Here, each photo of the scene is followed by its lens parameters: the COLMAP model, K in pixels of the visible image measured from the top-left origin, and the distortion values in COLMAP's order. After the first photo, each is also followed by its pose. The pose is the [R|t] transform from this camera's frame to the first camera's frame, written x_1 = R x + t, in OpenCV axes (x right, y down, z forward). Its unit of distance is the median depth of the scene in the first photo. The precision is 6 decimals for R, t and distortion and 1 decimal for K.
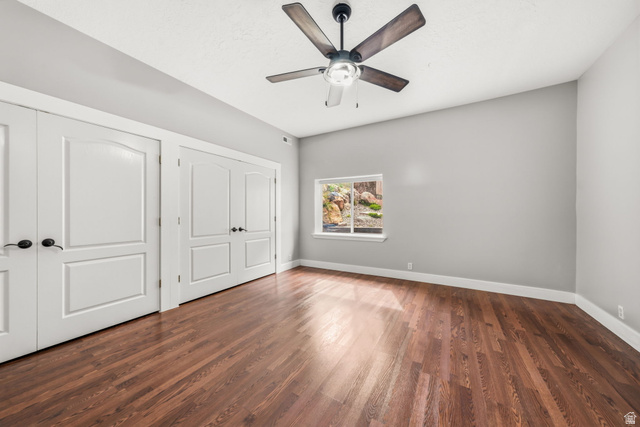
lens RADIAL K [[221.1, 0, 320.4], [0, 221.1, 217.2], [0, 0, 1]] dist [0.001155, 0.000231]
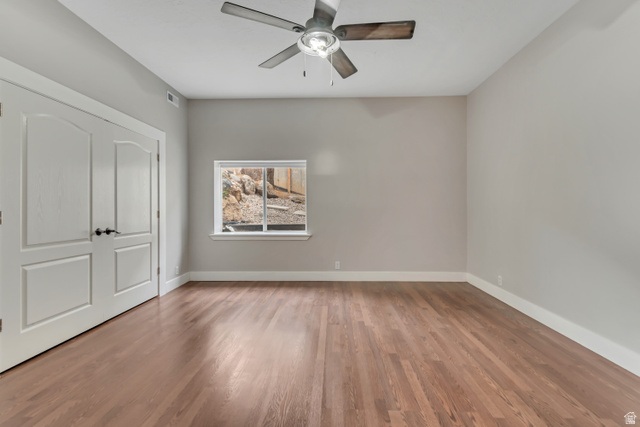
lens RADIAL K [[288.0, 0, 320.0], [0, 288.0, 213.5], [0, 0, 1]] dist [0.000040, 0.000131]
pose [[0.877208, -0.009232, 0.480021, -0.235636], [0.008421, 0.999957, 0.003844, 0.007155], [-0.480036, 0.000670, 0.877249, 0.006257]]
